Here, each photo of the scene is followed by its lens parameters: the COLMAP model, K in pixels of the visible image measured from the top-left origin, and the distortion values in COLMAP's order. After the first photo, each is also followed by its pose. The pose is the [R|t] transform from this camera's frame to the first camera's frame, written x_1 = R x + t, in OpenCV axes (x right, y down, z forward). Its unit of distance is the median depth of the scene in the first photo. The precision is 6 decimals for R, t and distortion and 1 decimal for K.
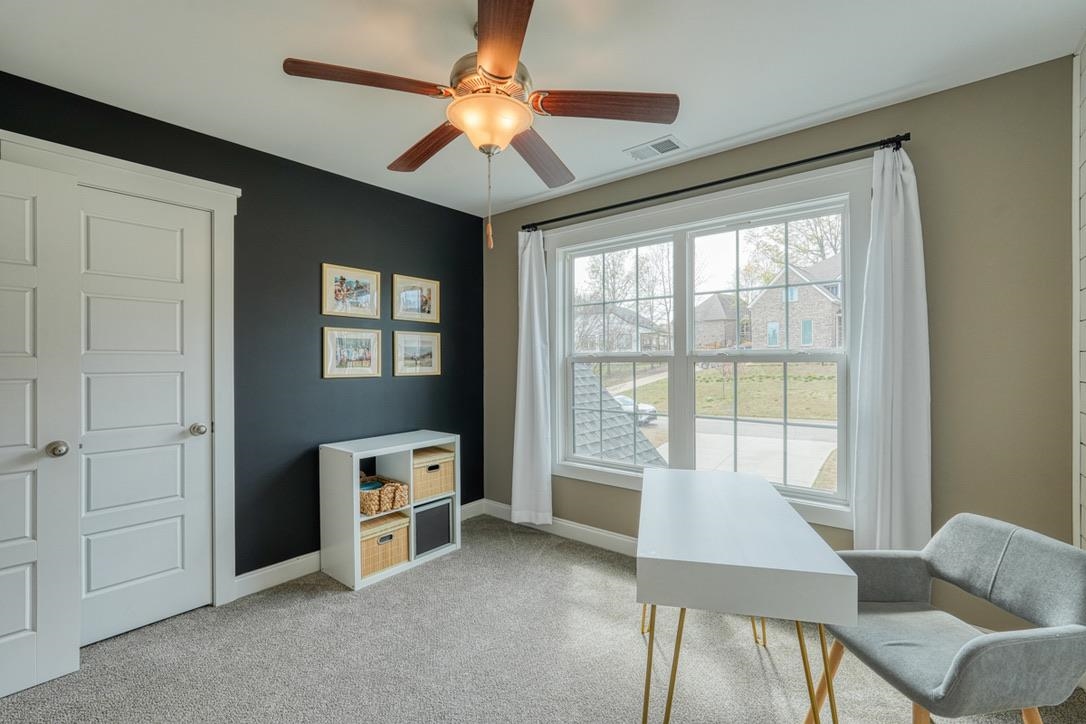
lens RADIAL K [[475.2, 0, 546.7], [0, 475.2, 362.4], [0, 0, 1]] dist [-0.011392, 0.005709]
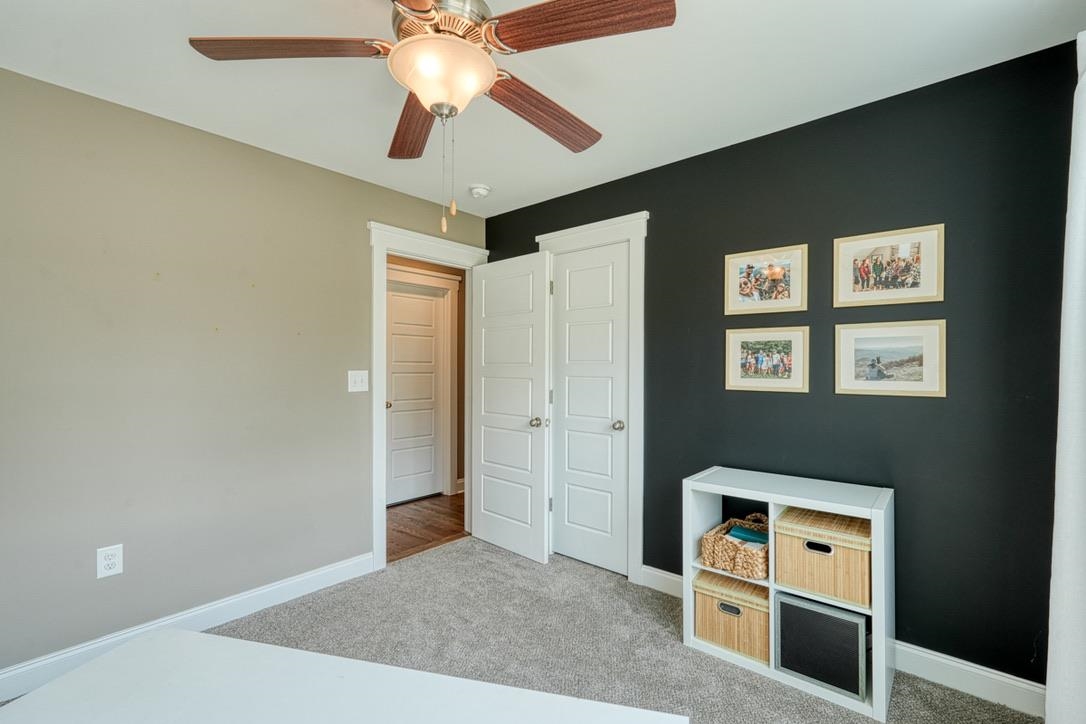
lens RADIAL K [[475.2, 0, 542.7], [0, 475.2, 364.9], [0, 0, 1]] dist [-0.011392, 0.005709]
pose [[-0.025293, 0.002901, -0.999676, 0.375054], [-0.004202, 0.999987, 0.003008, -0.011851], [0.999671, 0.004277, -0.025281, 0.657430]]
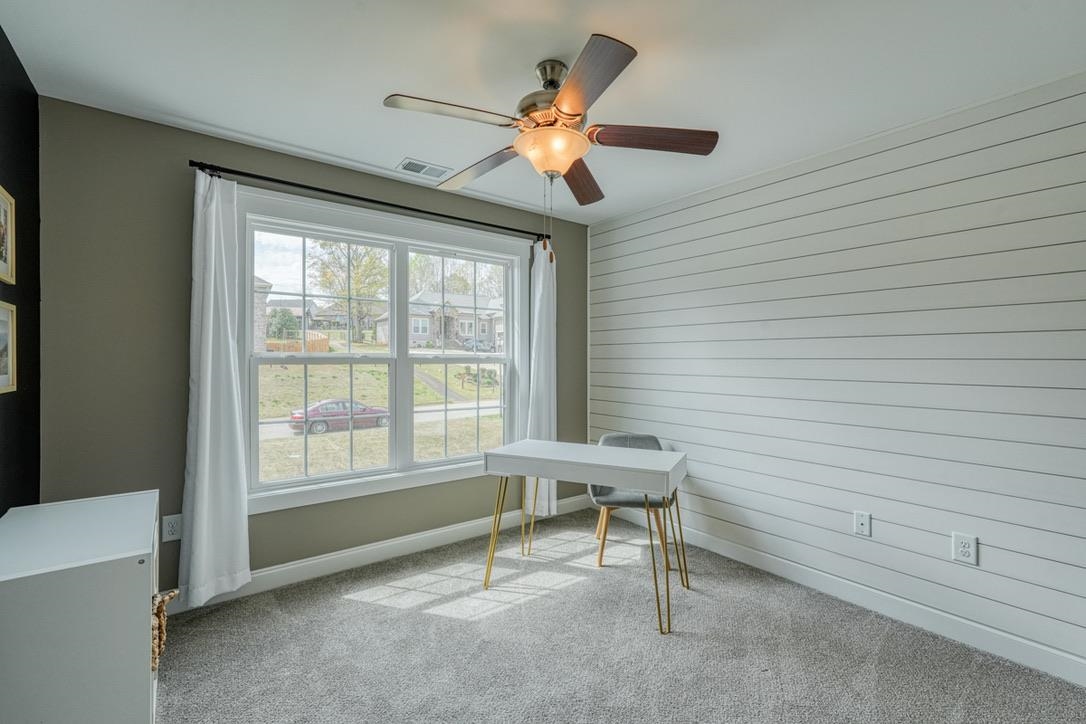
lens RADIAL K [[475.2, 0, 546.3], [0, 475.2, 360.7], [0, 0, 1]] dist [-0.011392, 0.005709]
pose [[0.225690, 0.003423, 0.974193, -0.668428], [-0.001517, 0.999994, -0.003162, -0.005367], [-0.974198, -0.000765, 0.225694, 0.414705]]
